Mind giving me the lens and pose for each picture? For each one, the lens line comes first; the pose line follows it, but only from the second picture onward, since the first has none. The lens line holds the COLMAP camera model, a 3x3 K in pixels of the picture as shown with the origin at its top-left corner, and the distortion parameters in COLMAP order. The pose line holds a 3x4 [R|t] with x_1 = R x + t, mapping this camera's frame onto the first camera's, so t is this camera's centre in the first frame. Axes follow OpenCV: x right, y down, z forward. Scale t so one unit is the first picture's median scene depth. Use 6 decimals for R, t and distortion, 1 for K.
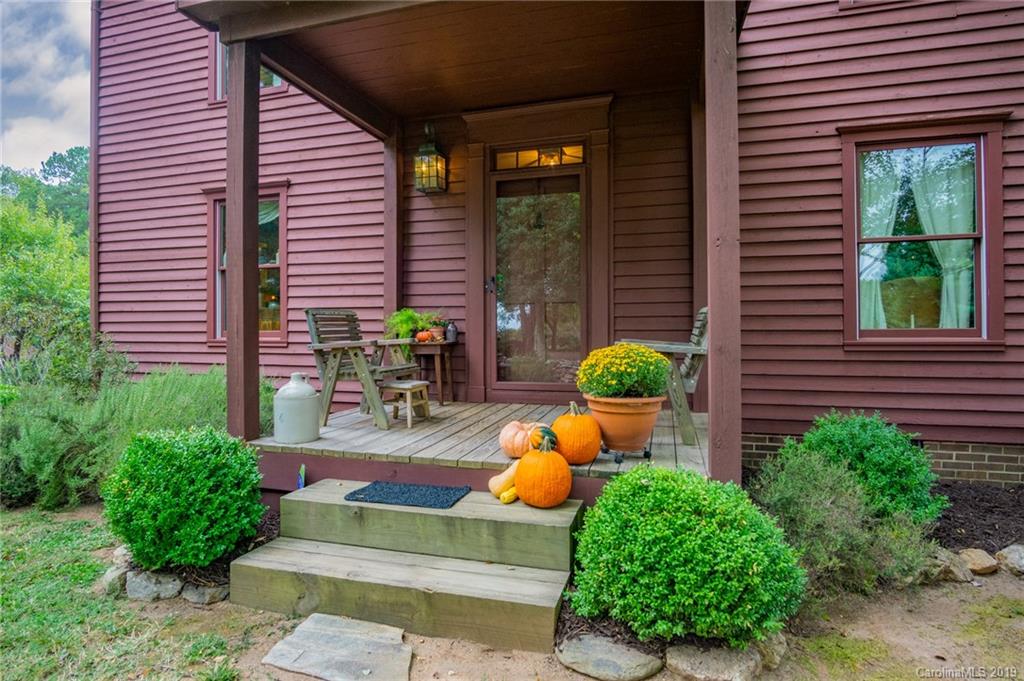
lens RADIAL K [[551.8, 0, 499.3], [0, 551.8, 331.8], [0, 0, 1]] dist [-0.014709, 0.000144]
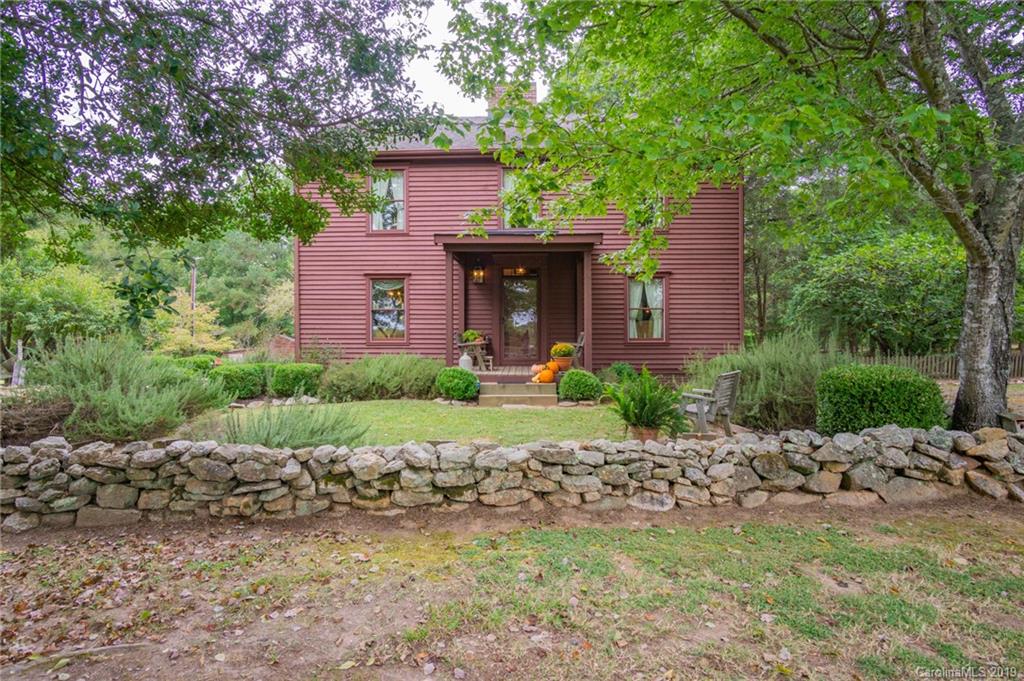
lens RADIAL K [[551.8, 0, 499.3], [0, 551.8, 331.8], [0, 0, 1]] dist [-0.014709, 0.000144]
pose [[0.970768, 0.000165, 0.240019, -0.820929], [-0.001101, 0.999992, 0.003767, -0.053878], [-0.240016, -0.003921, 0.970761, -1.901978]]
